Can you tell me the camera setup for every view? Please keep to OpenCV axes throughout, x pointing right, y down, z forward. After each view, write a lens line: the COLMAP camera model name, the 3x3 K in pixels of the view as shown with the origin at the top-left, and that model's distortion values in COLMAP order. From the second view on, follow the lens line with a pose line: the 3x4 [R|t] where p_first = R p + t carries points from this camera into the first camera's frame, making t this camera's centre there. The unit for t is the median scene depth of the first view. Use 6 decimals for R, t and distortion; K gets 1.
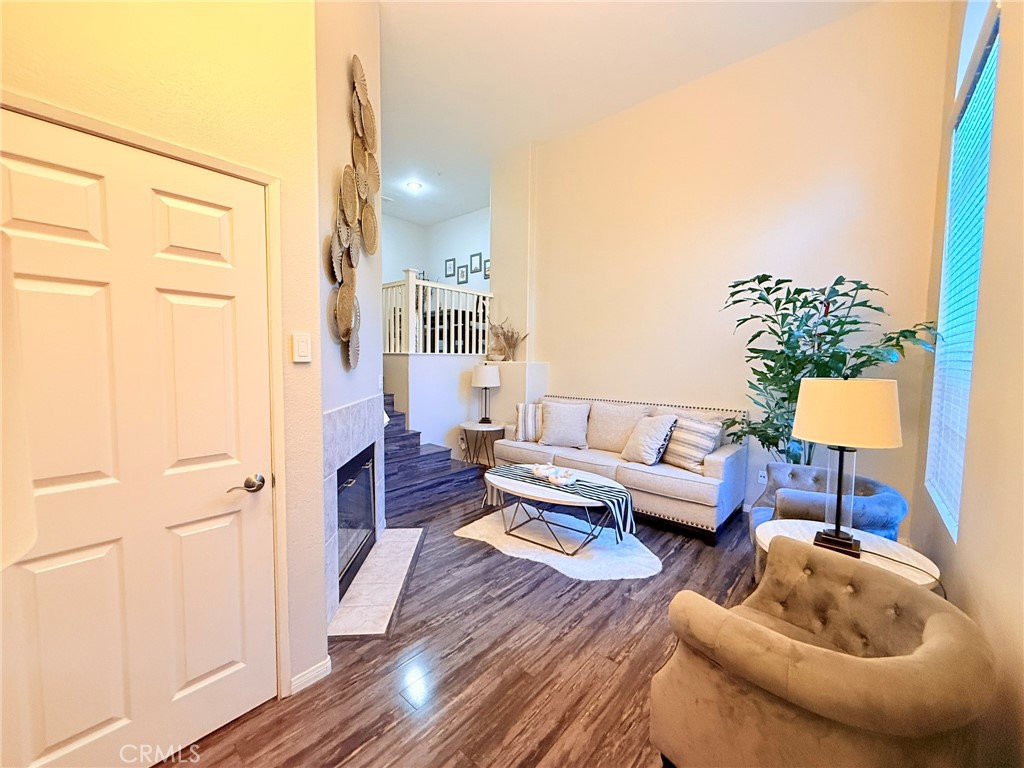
lens RADIAL K [[408.4, 0, 508.8], [0, 408.4, 383.1], [0, 0, 1]] dist [0.002141, 0.000147]
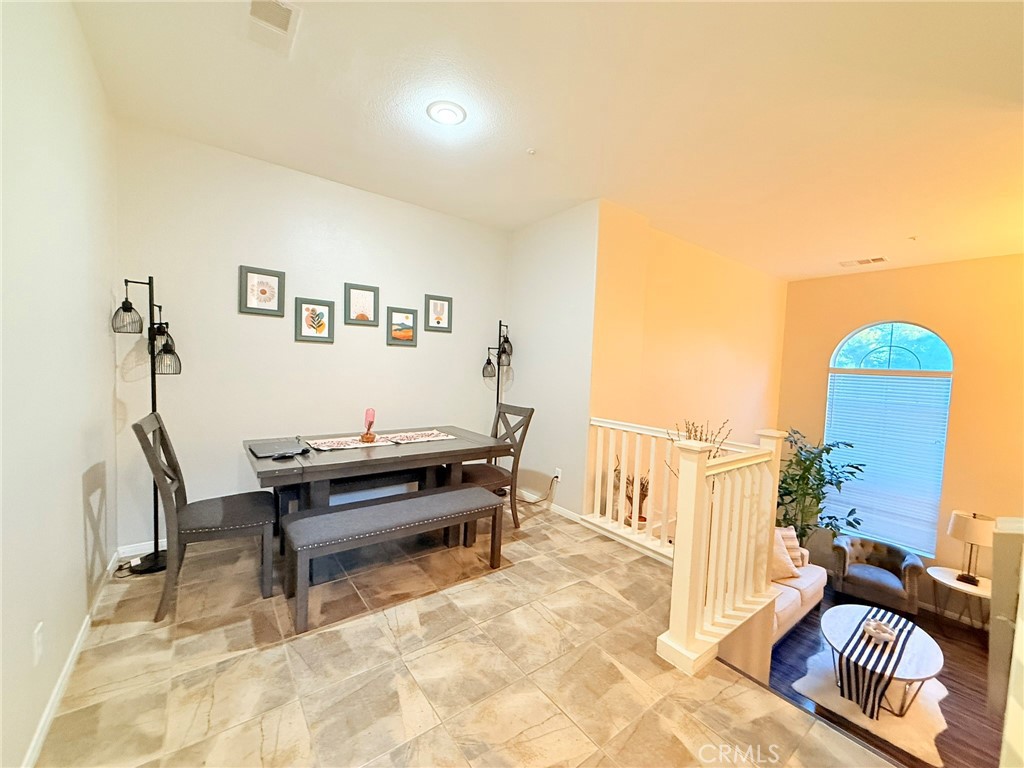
lens RADIAL K [[408.4, 0, 508.8], [0, 408.4, 383.1], [0, 0, 1]] dist [0.002141, 0.000147]
pose [[0.205665, -0.053590, 0.977154, -1.214848], [0.018009, 0.998538, 0.050973, -0.556128], [-0.978457, 0.007114, 0.206330, 1.825887]]
